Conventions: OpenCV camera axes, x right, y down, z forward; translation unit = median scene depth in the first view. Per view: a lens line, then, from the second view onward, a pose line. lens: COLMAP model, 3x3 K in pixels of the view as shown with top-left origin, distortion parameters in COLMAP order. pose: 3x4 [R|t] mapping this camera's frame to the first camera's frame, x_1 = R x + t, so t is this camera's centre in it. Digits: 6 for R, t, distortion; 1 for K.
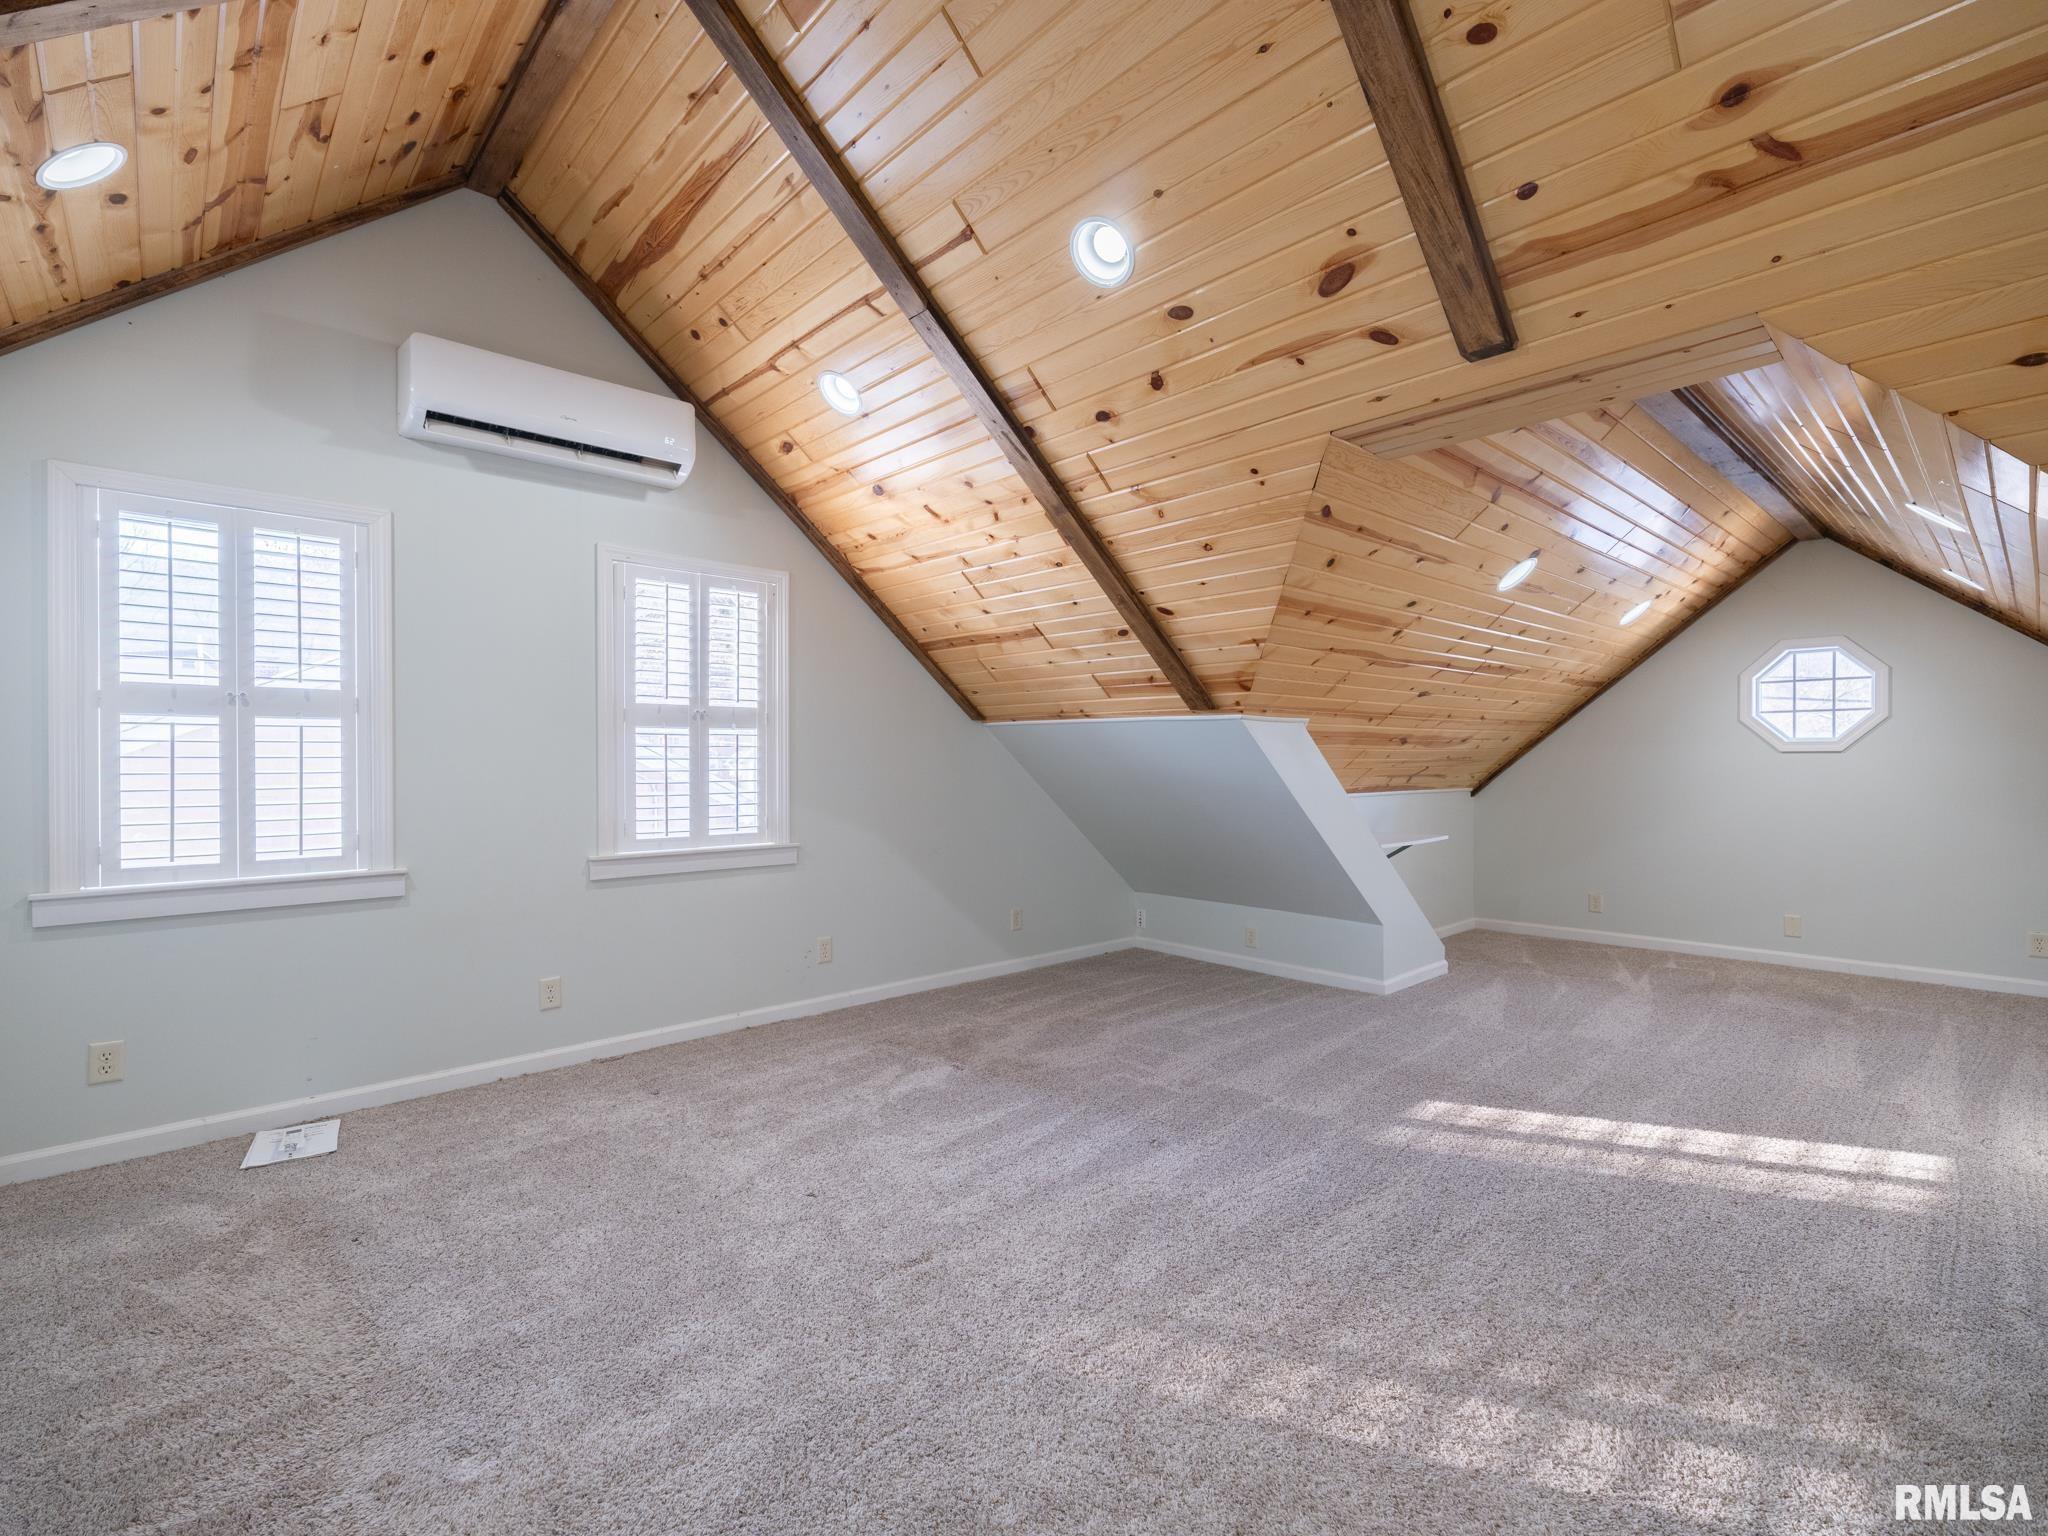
lens RADIAL K [[933.8, 0, 1019.3], [0, 933.8, 765.9], [0, 0, 1]] dist [-0.002667, 0.001508]
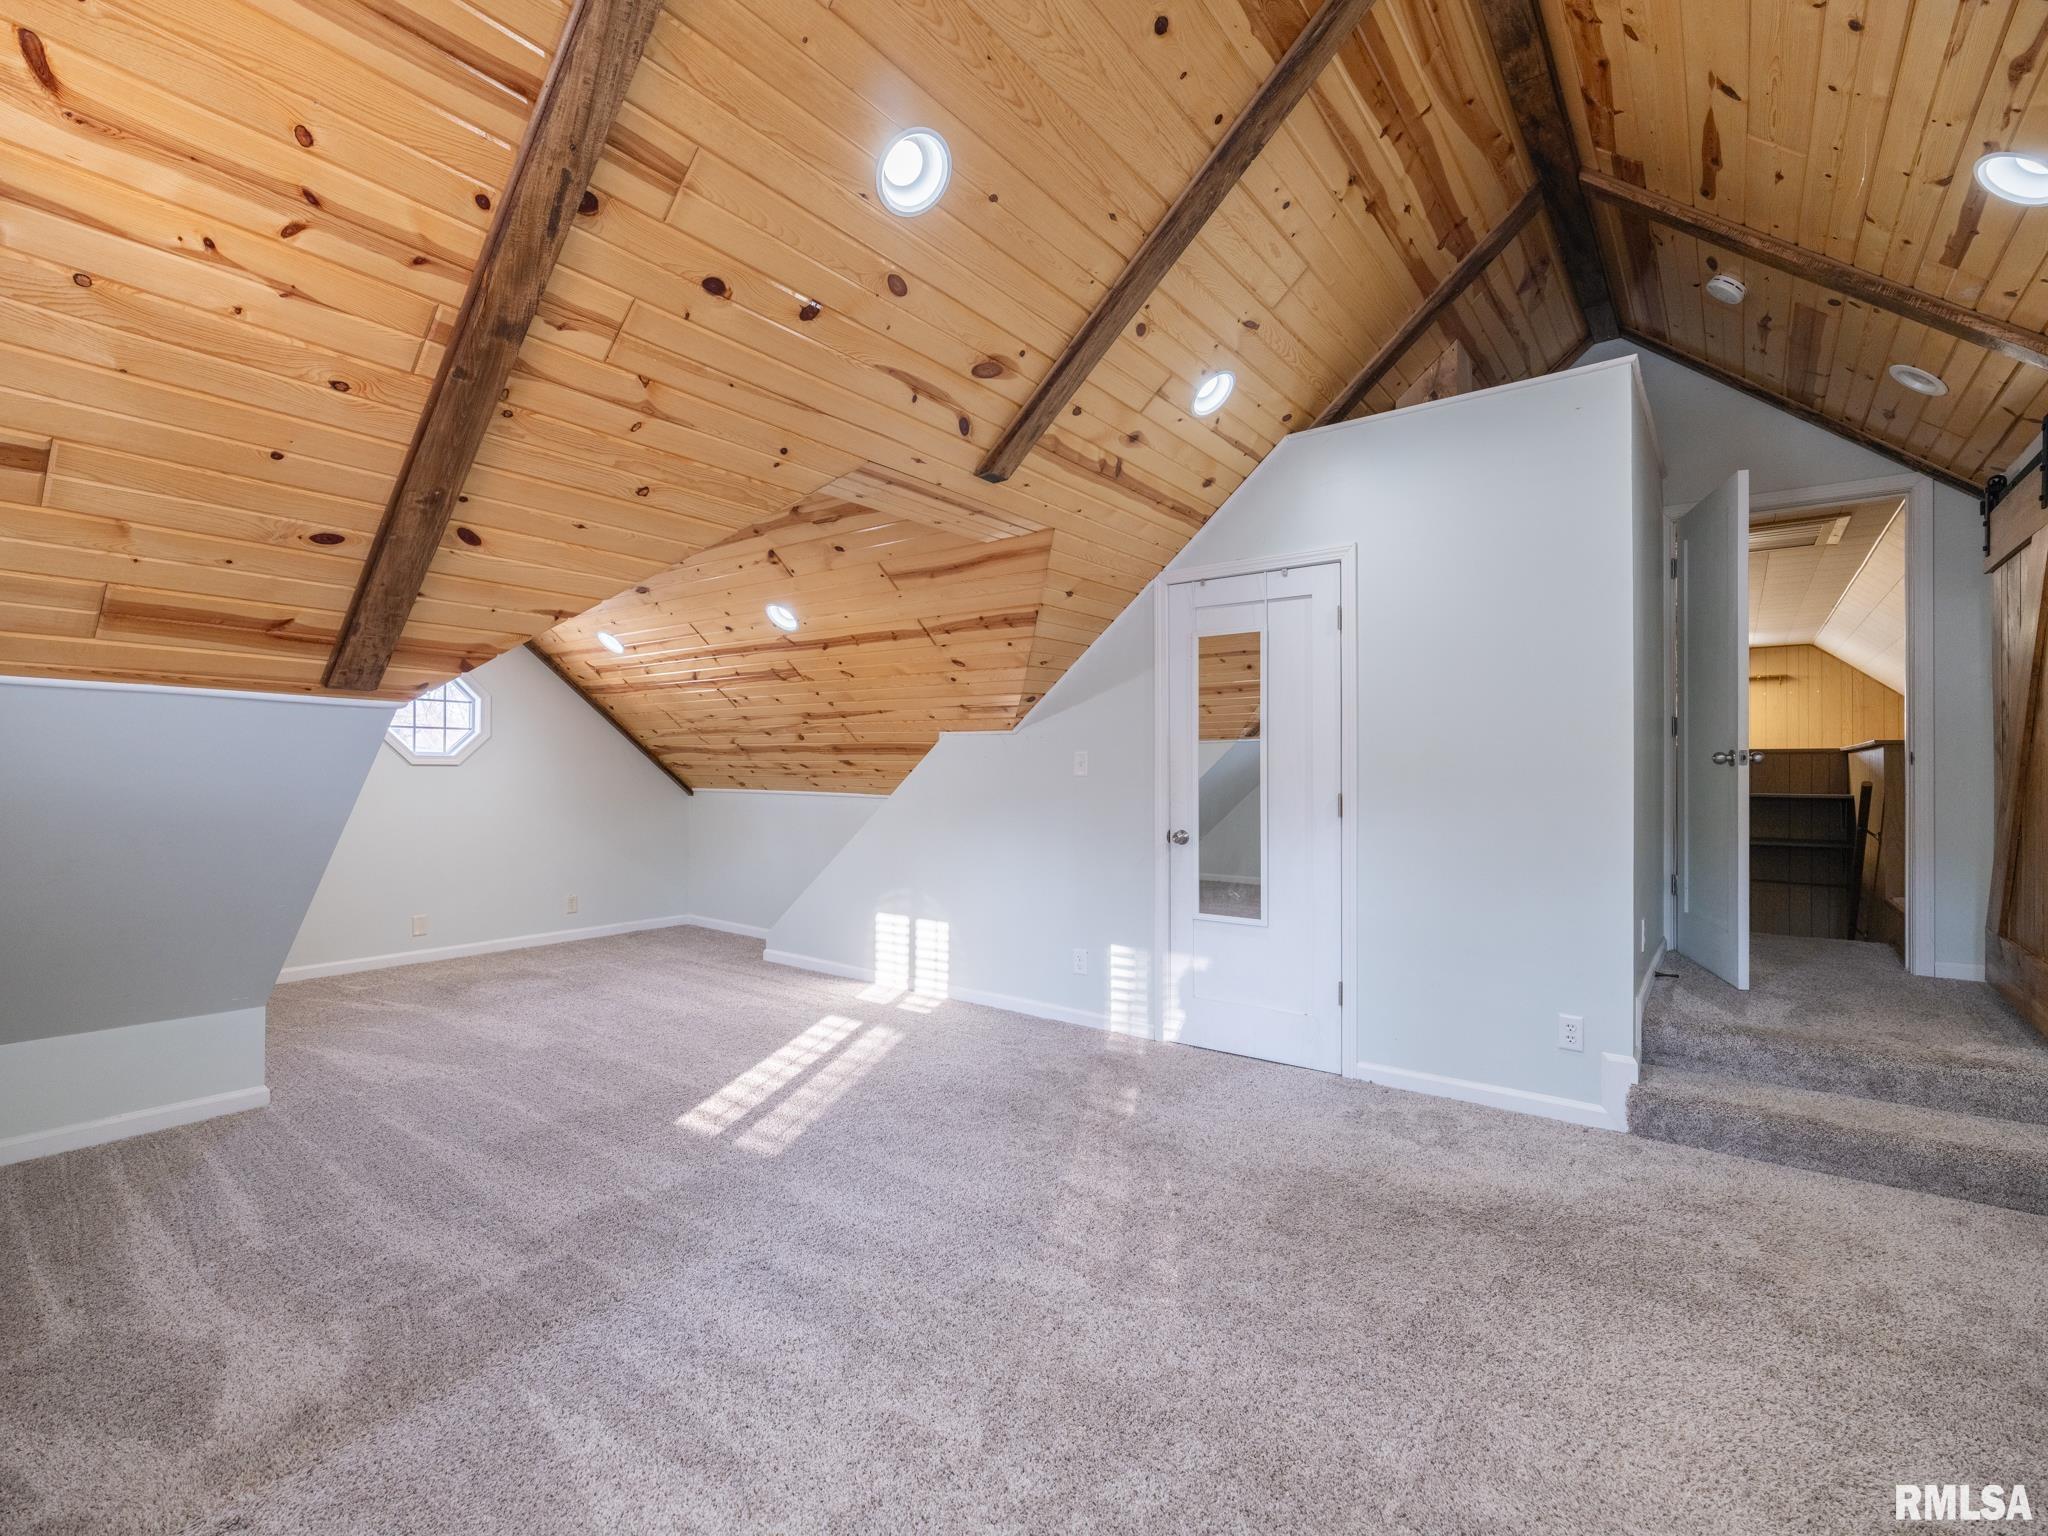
lens RADIAL K [[933.8, 0, 1019.3], [0, 933.8, 765.9], [0, 0, 1]] dist [-0.002667, 0.001508]
pose [[-0.172279, 0.009261, 0.985005, -0.614673], [0.003687, 0.999955, -0.008757, -0.002998], [-0.985041, 0.002124, -0.172306, 0.854982]]
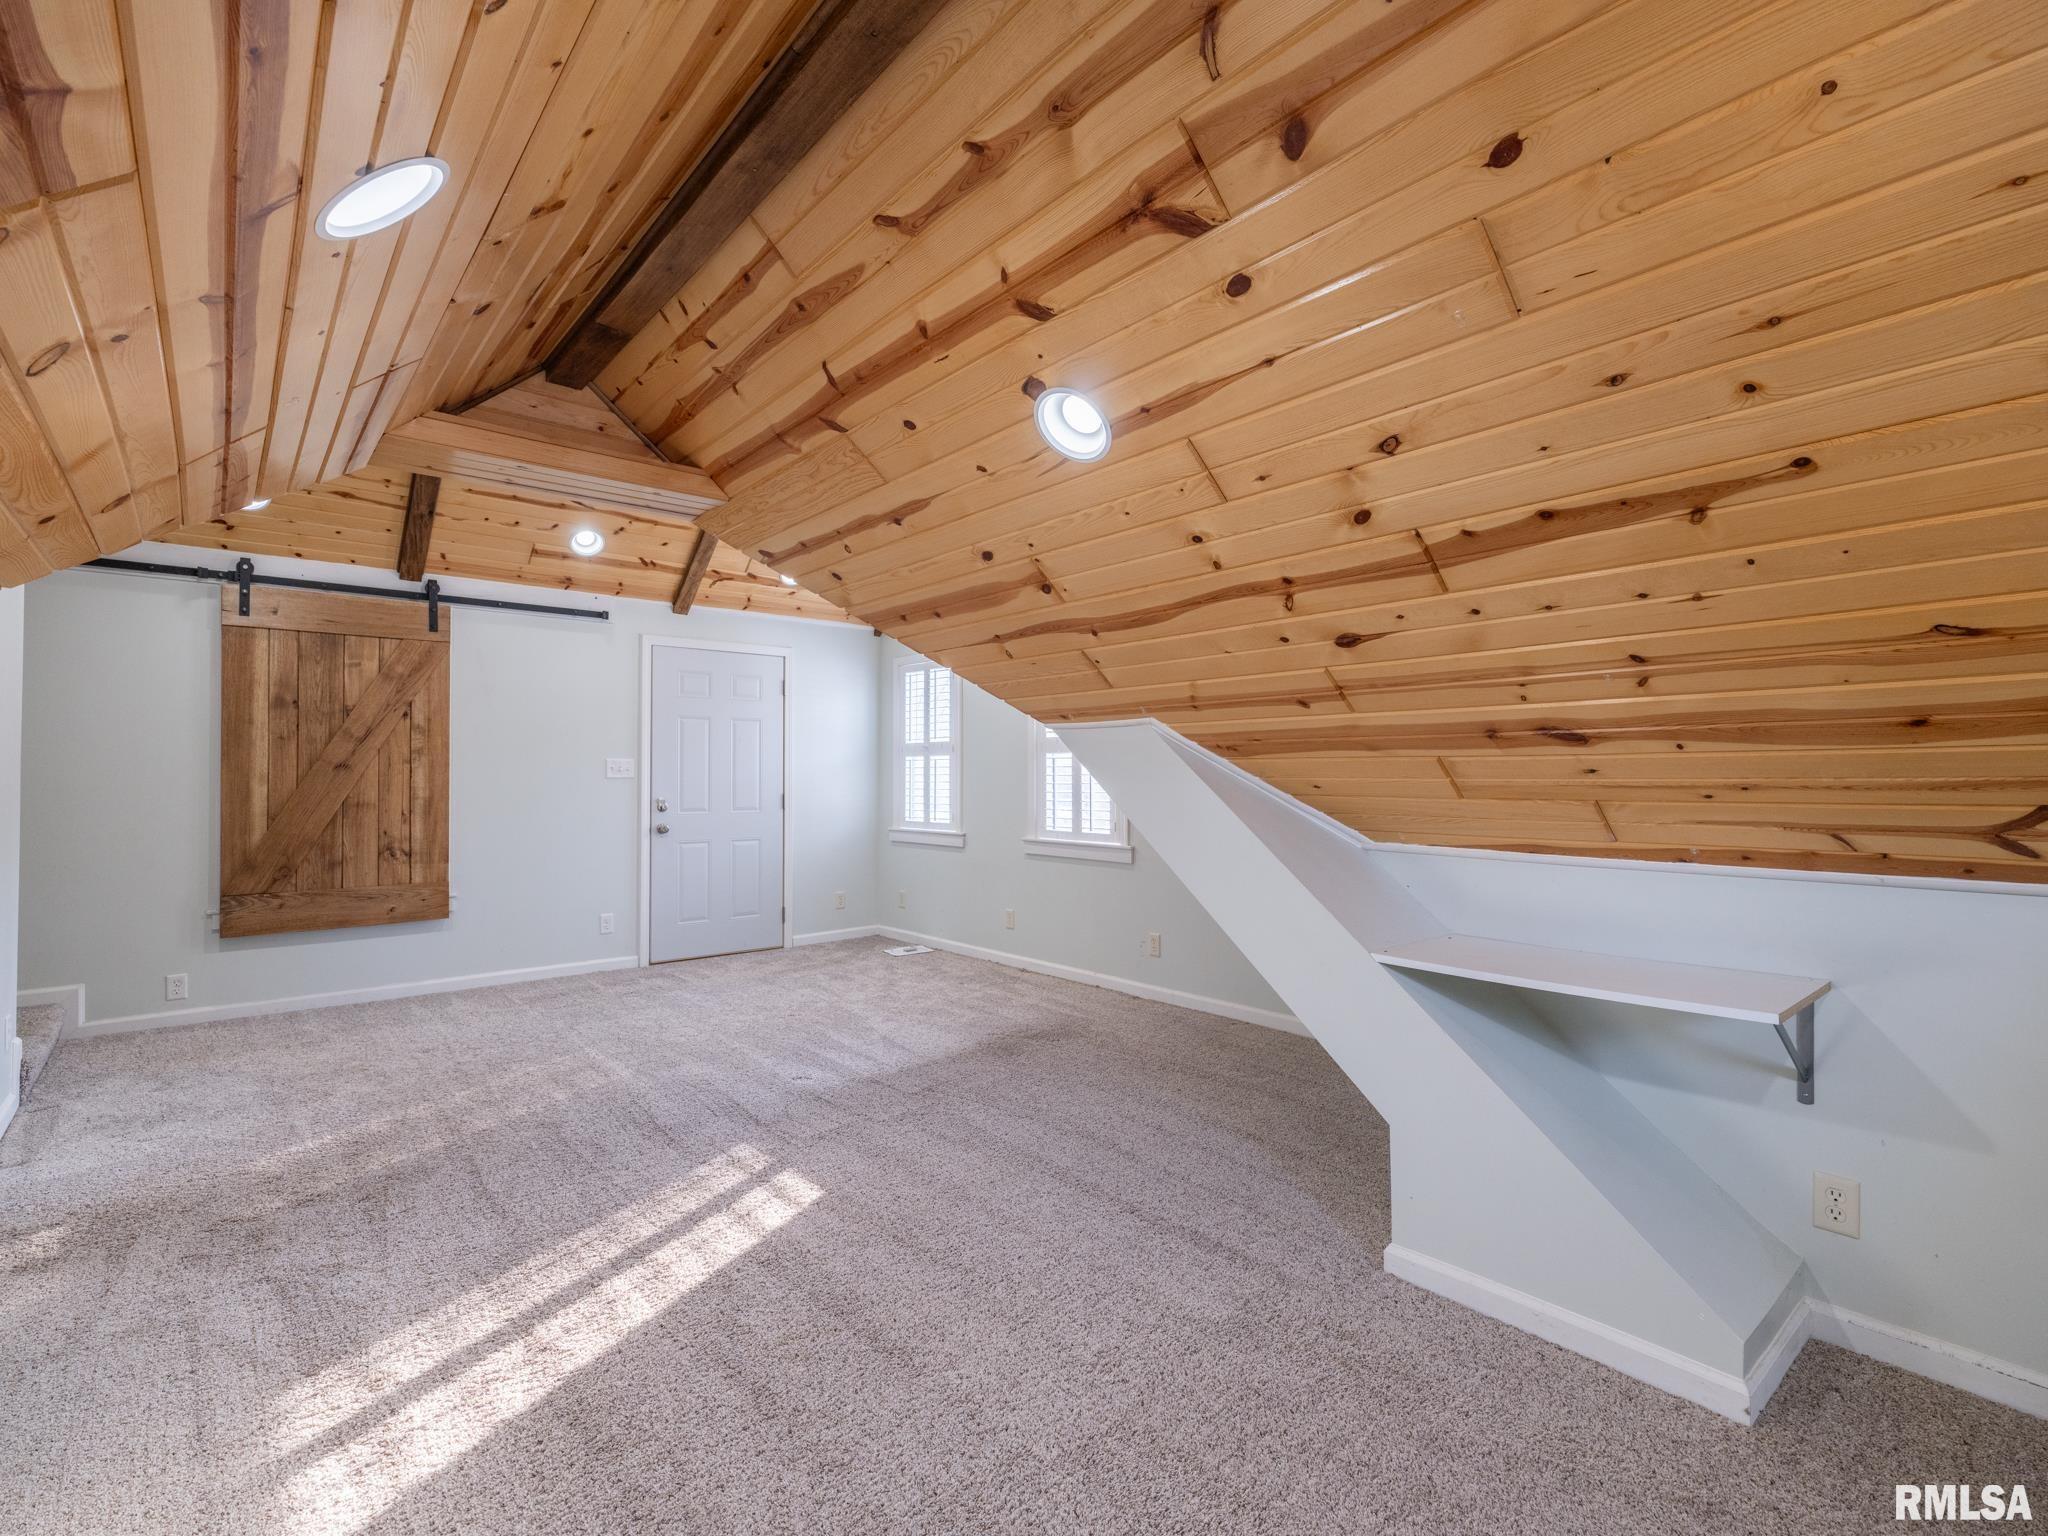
lens RADIAL K [[933.8, 0, 1019.3], [0, 933.8, 765.9], [0, 0, 1]] dist [-0.002667, 0.001508]
pose [[-0.035195, -0.011611, -0.999313, 1.320259], [-0.011910, 0.999866, -0.011198, -0.006615], [0.999309, 0.011507, -0.035329, 1.255043]]
